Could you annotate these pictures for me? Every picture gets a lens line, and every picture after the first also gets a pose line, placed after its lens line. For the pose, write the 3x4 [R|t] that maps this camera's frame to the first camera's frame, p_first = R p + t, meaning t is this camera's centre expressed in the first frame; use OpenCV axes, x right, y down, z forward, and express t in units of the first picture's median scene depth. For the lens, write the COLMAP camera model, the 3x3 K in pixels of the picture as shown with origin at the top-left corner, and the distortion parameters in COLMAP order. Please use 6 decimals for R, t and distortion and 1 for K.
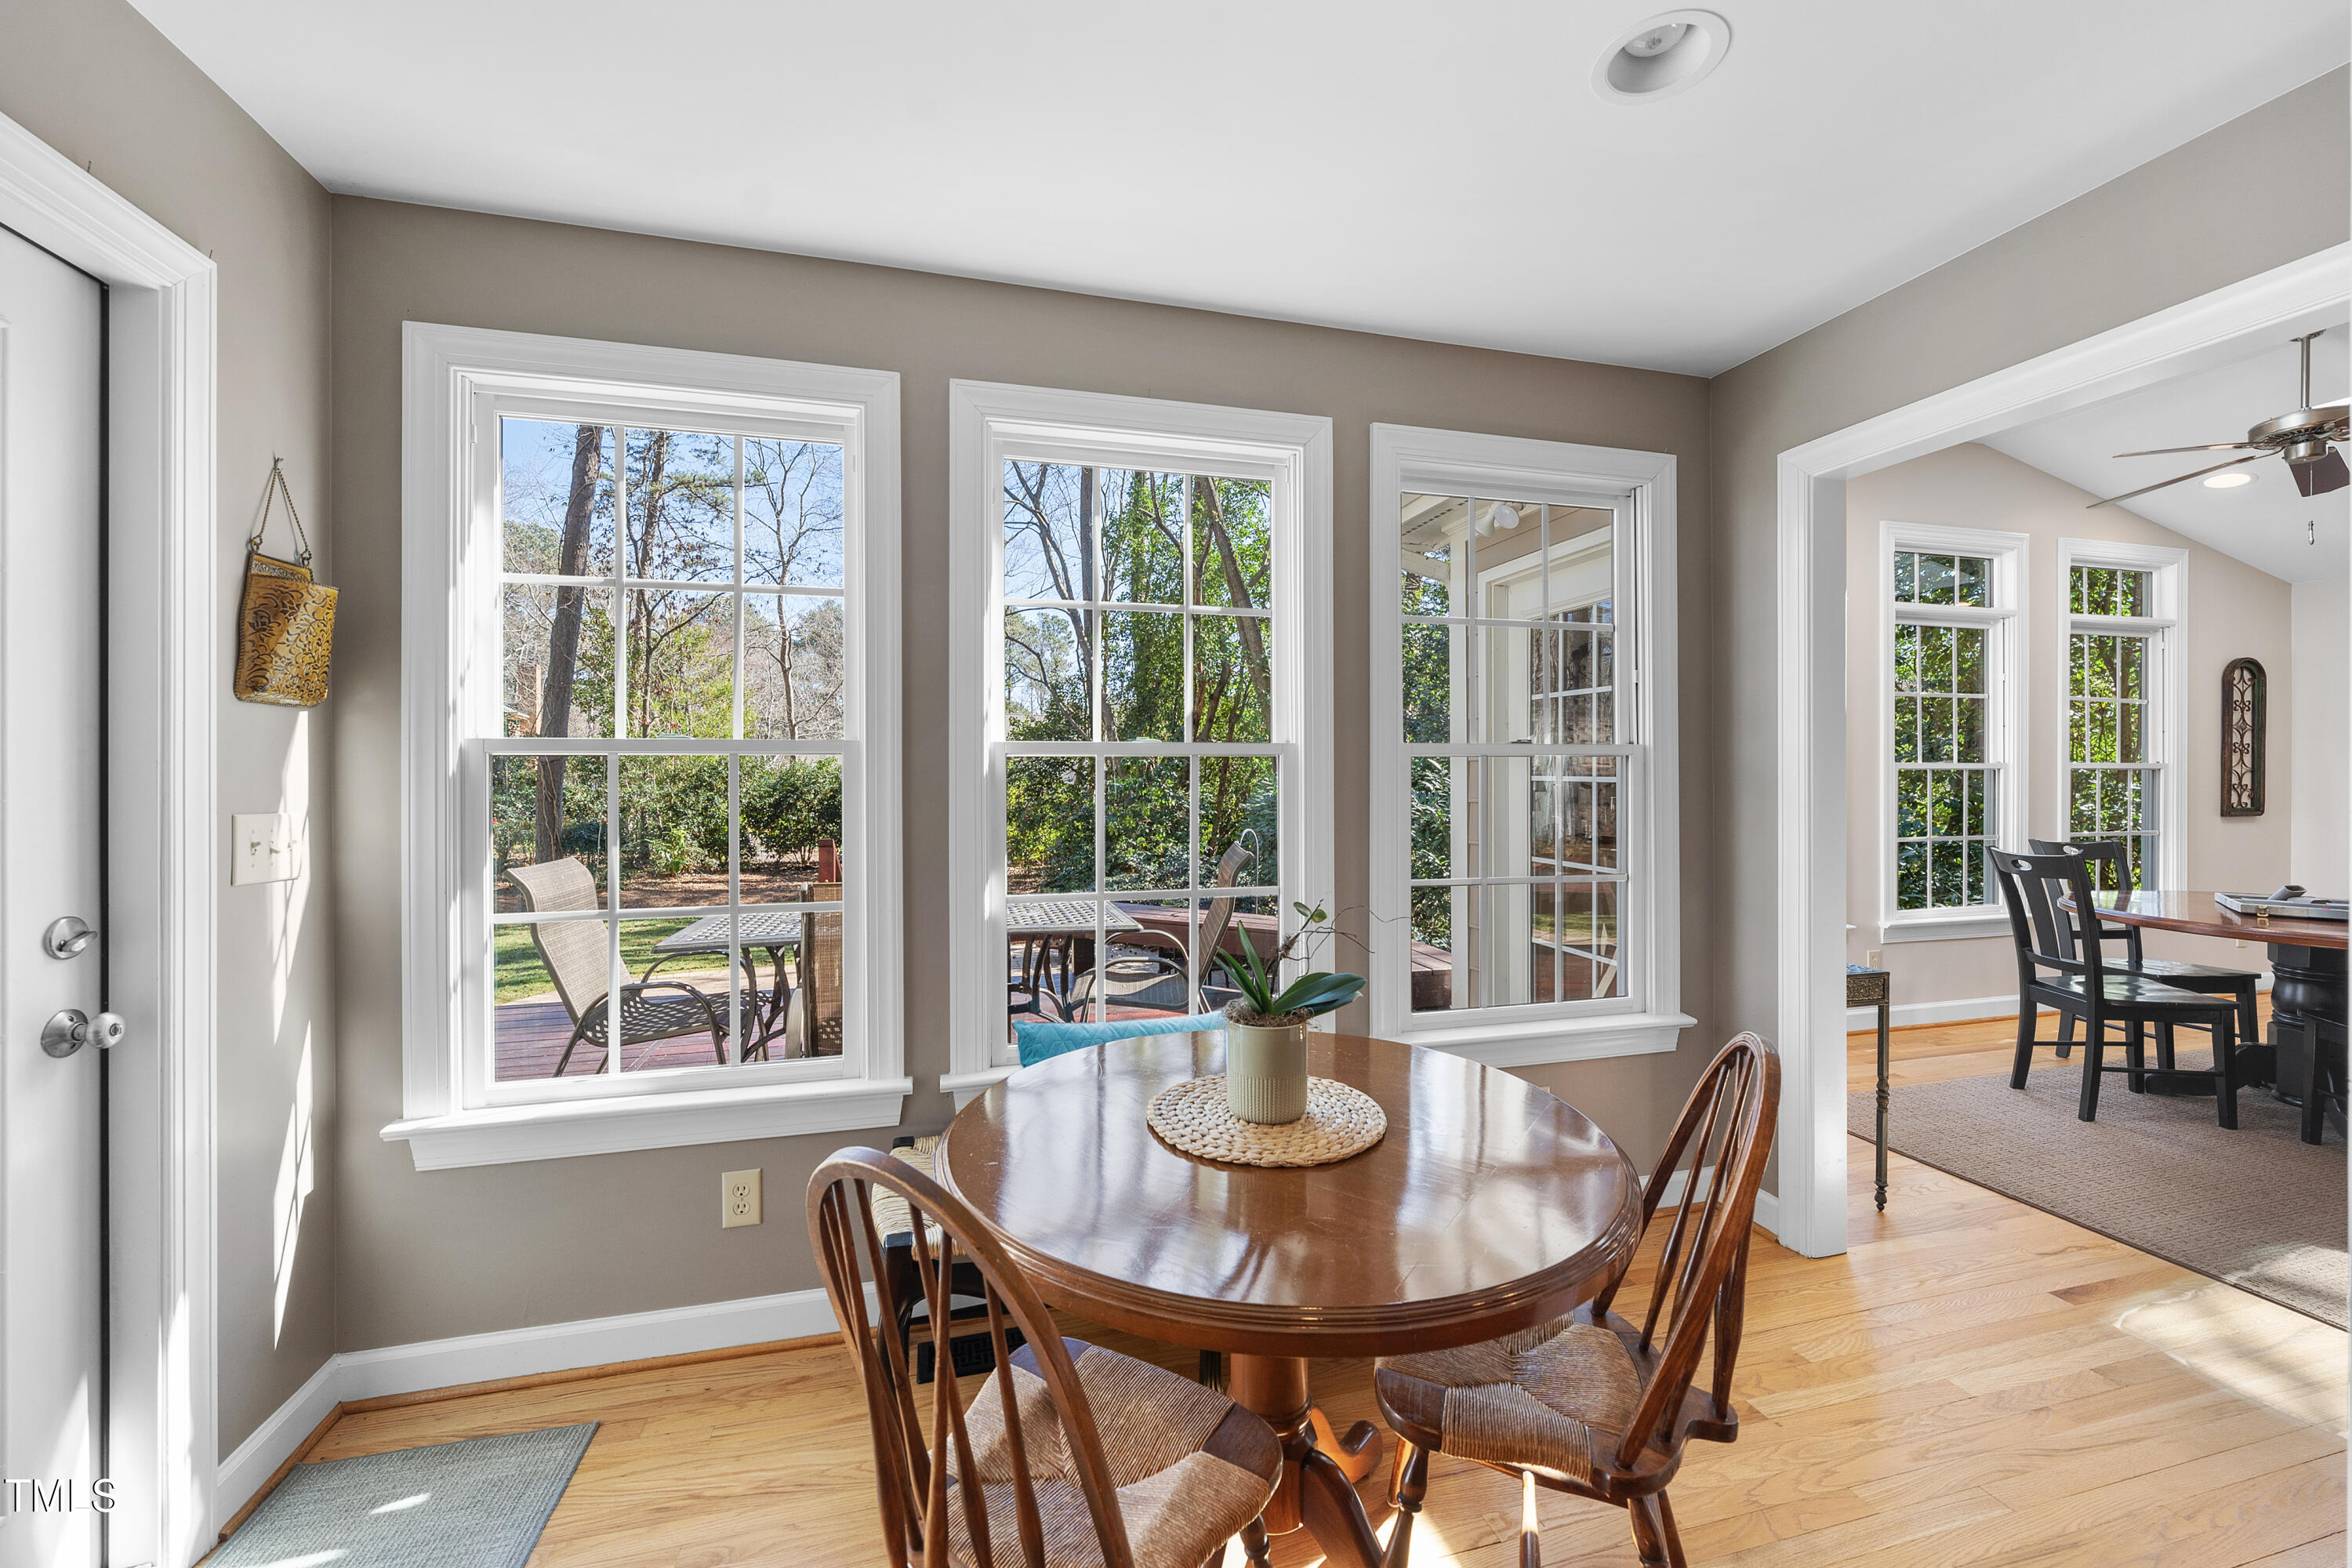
lens RADIAL K [[897.6, 0, 1171.3], [0, 897.6, 776.1], [0, 0, 1]] dist [0.002065, 0.000293]
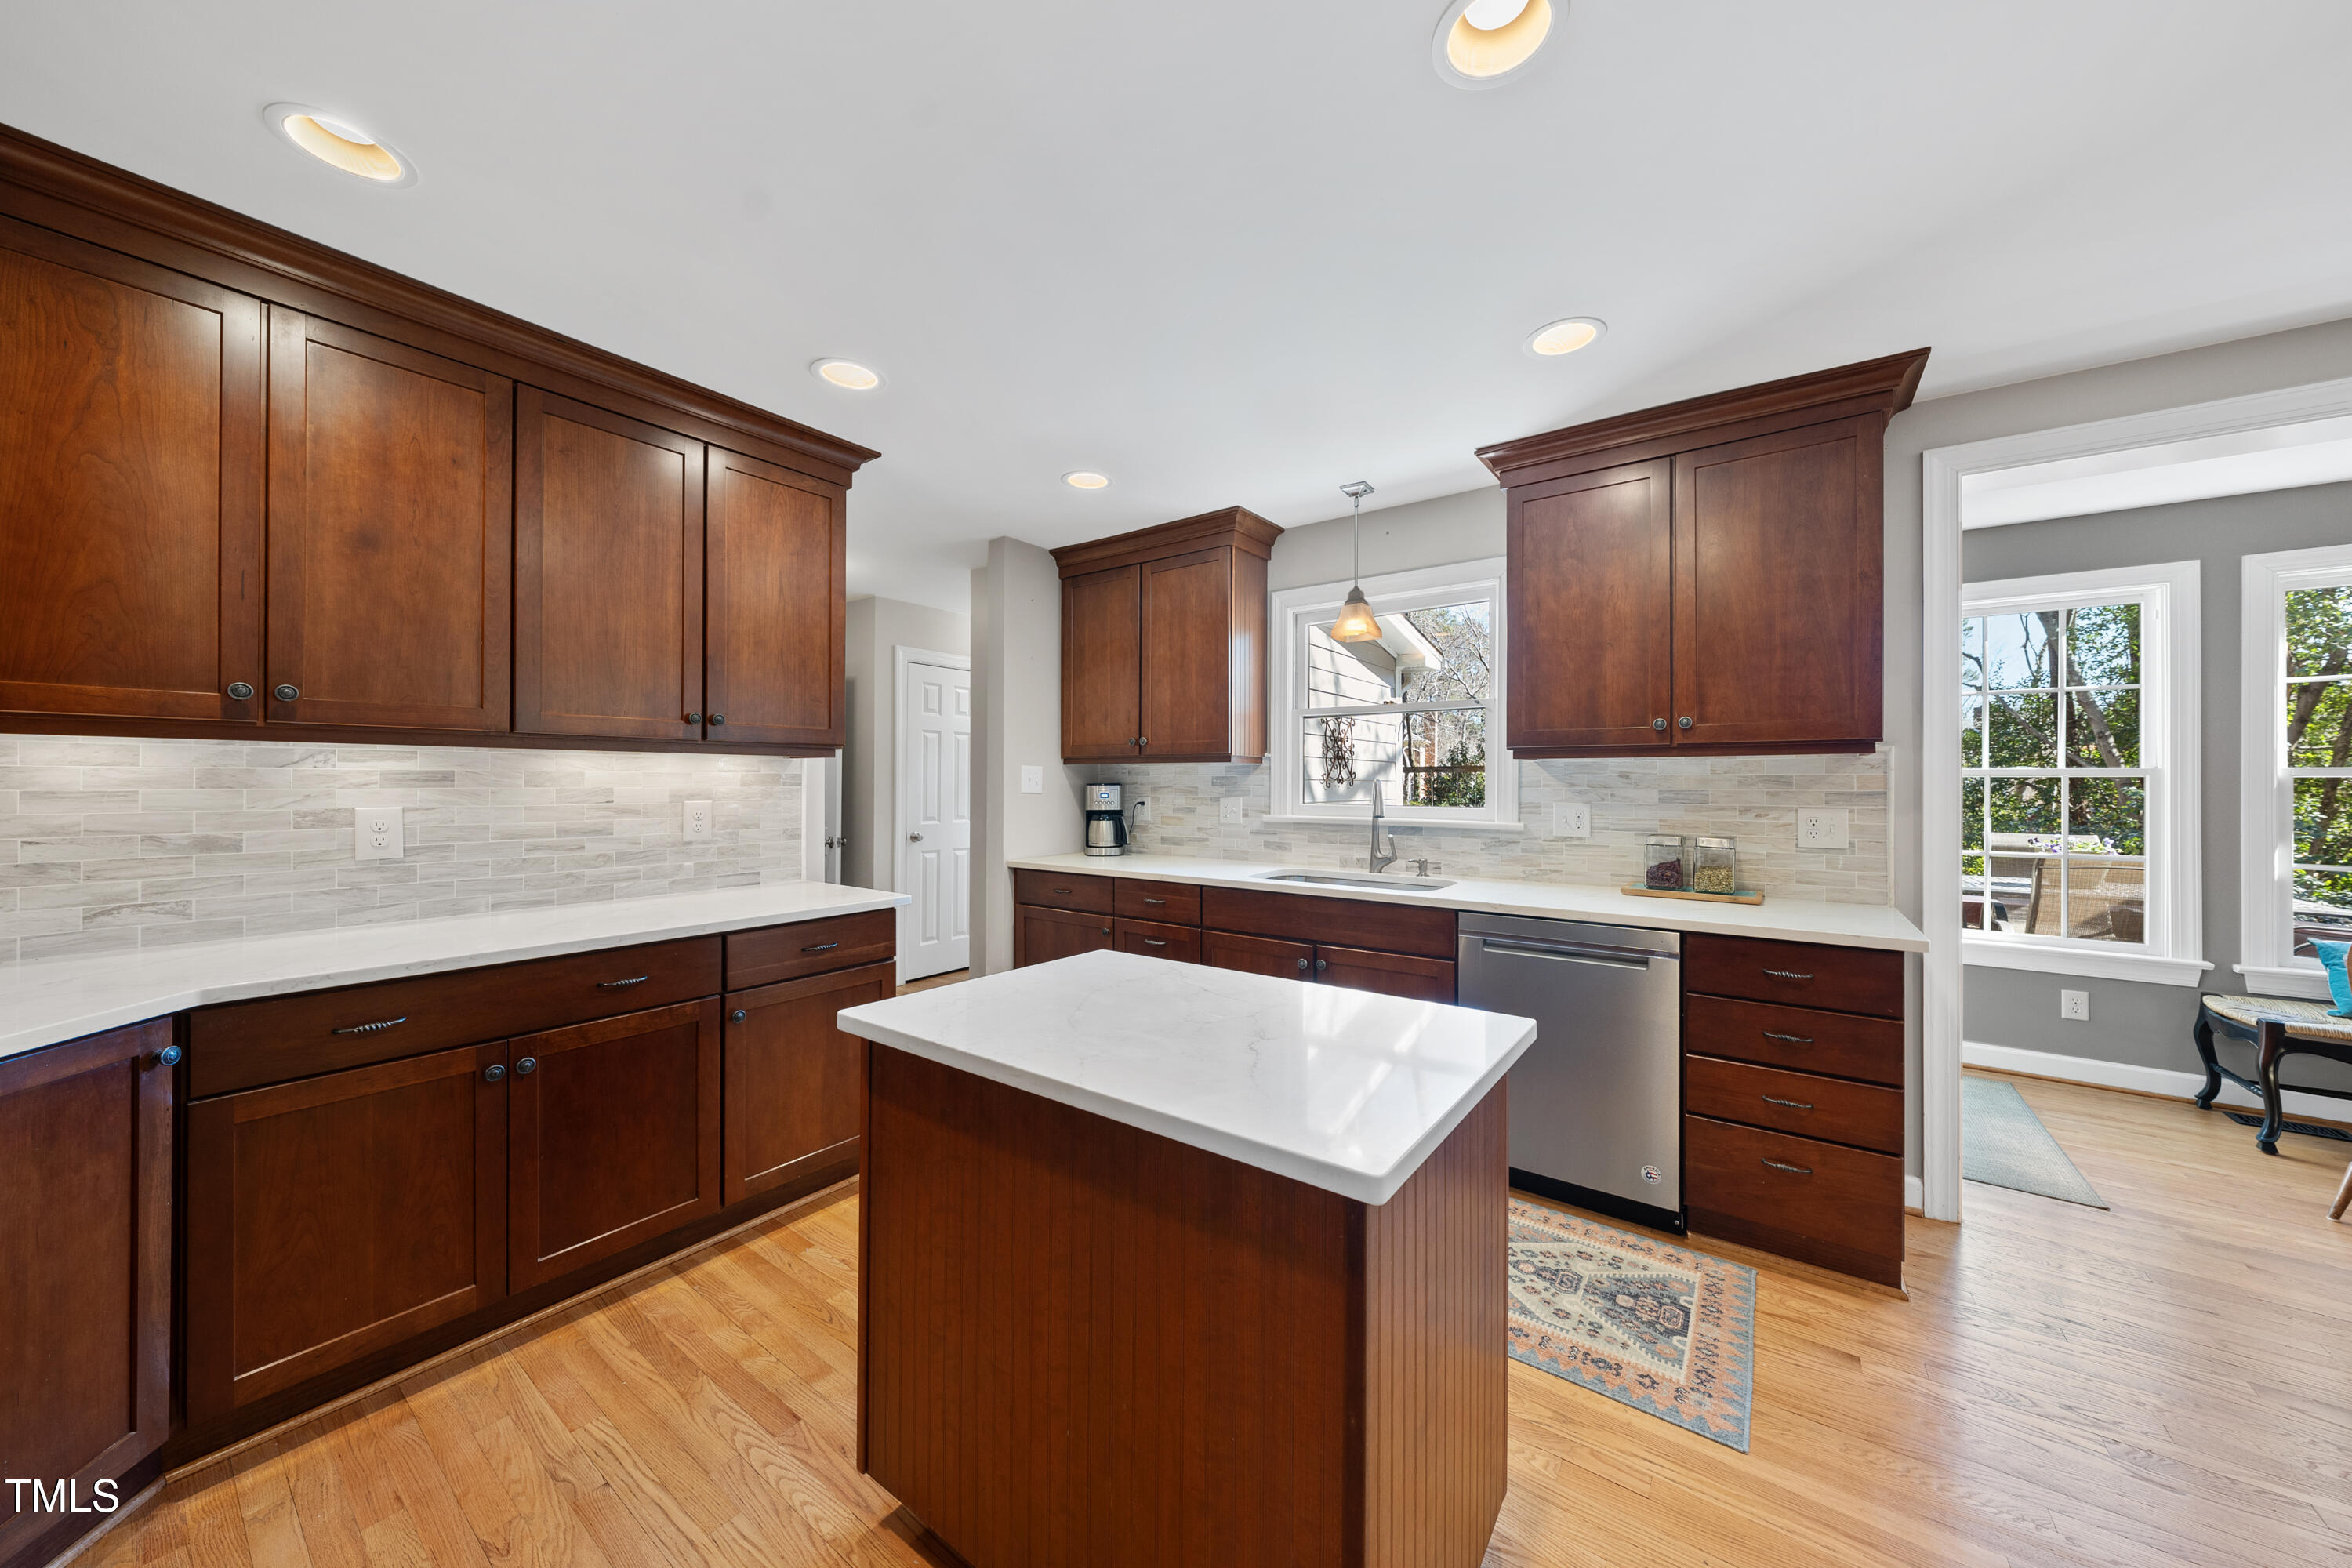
lens RADIAL K [[795.0, 0, 1179.3], [0, 795.0, 774.7], [0, 0, 1]] dist [0.000071, -0.000644]
pose [[0.632784, -0.003444, -0.774321, -0.032664], [-0.009569, 0.999879, -0.012267, 0.001108], [0.774270, 0.015172, 0.632674, -0.138607]]
